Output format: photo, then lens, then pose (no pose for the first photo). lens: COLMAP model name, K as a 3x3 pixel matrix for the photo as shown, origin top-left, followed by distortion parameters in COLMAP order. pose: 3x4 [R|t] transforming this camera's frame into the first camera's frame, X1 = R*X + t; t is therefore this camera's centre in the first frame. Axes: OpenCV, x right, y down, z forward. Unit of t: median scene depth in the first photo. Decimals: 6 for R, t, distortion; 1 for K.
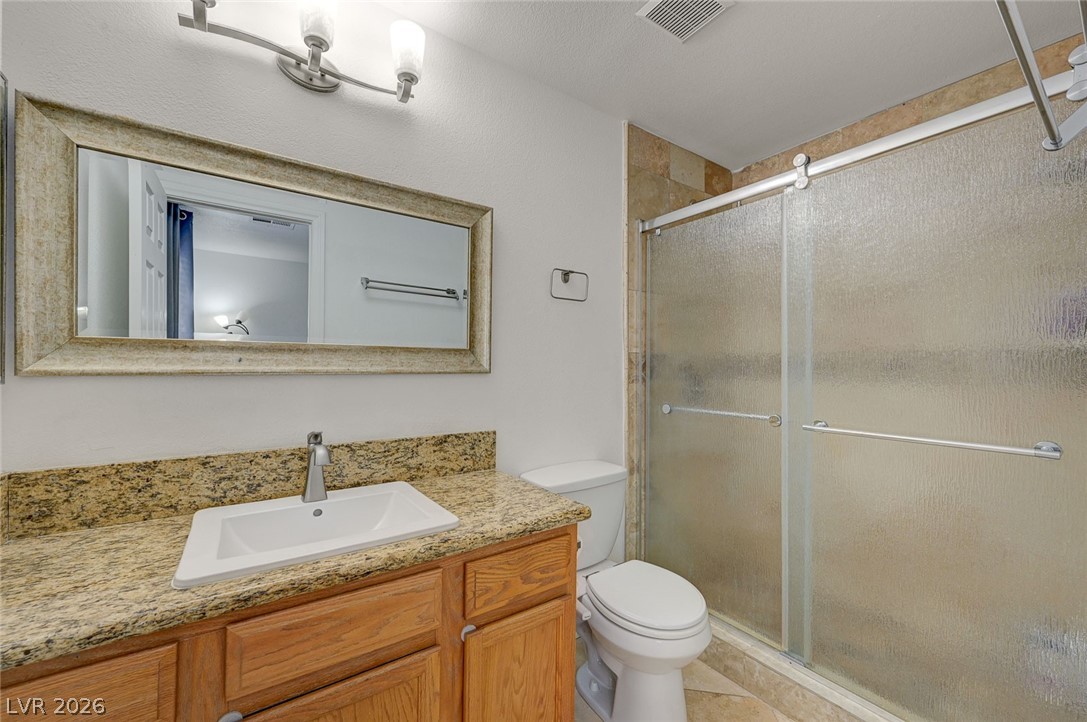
lens RADIAL K [[432.0, 0, 544.3], [0, 432.0, 366.6], [0, 0, 1]] dist [-0.000949, 0.000044]
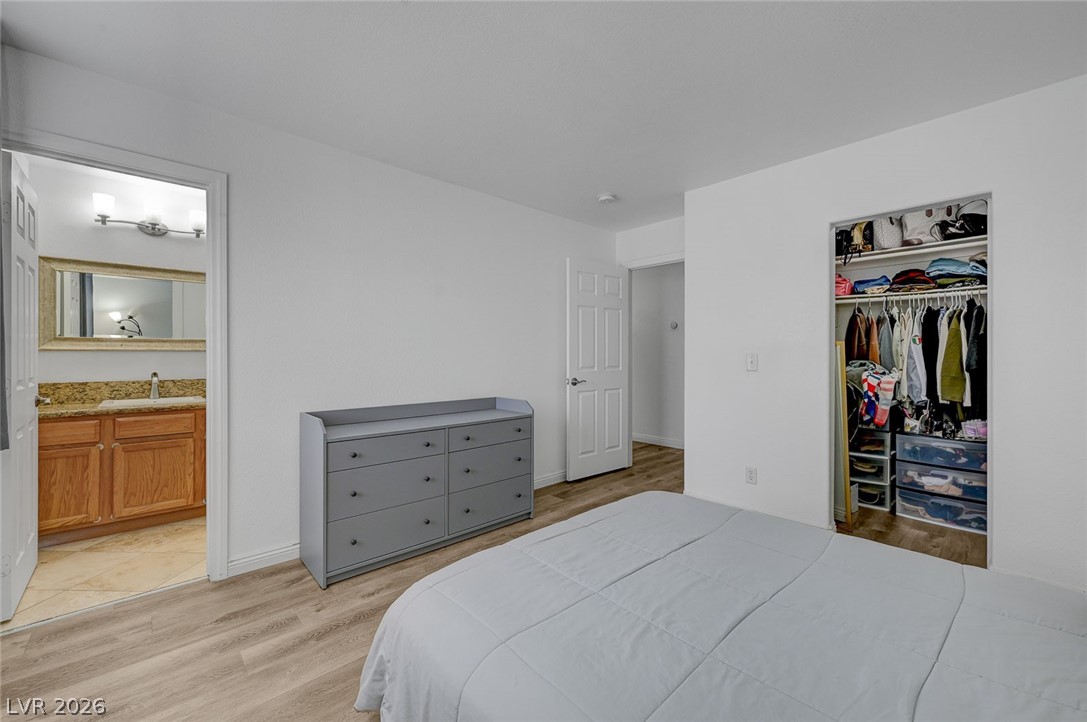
lens RADIAL K [[432.0, 0, 543.1], [0, 432.0, 356.2], [0, 0, 1]] dist [-0.000949, 0.000044]
pose [[0.990666, -0.003988, 0.136251, 0.644366], [0.003341, 0.999982, 0.004977, 0.020213], [-0.136269, -0.004475, 0.990662, -0.850123]]
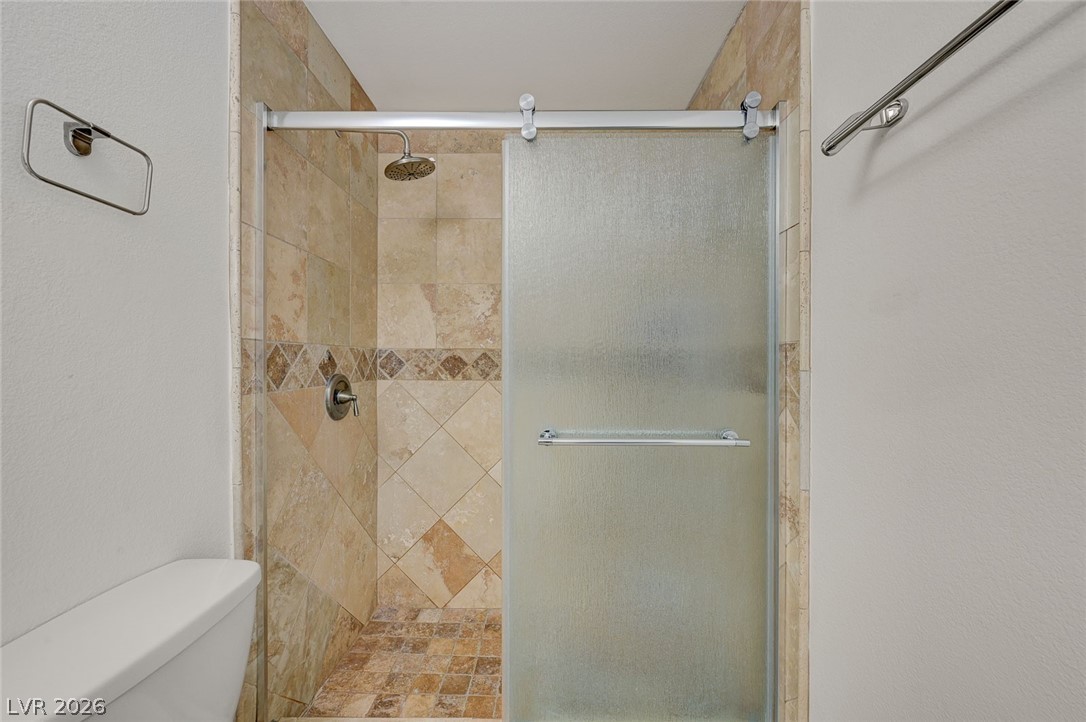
lens RADIAL K [[431.6, 0, 548.6], [0, 431.6, 368.6], [0, 0, 1]] dist [-0.000949, 0.000044]
pose [[0.587156, -0.004977, 0.809459, -0.018035], [-0.002116, 0.999968, 0.007683, 0.000714], [-0.809471, -0.006224, 0.587126, 0.373834]]
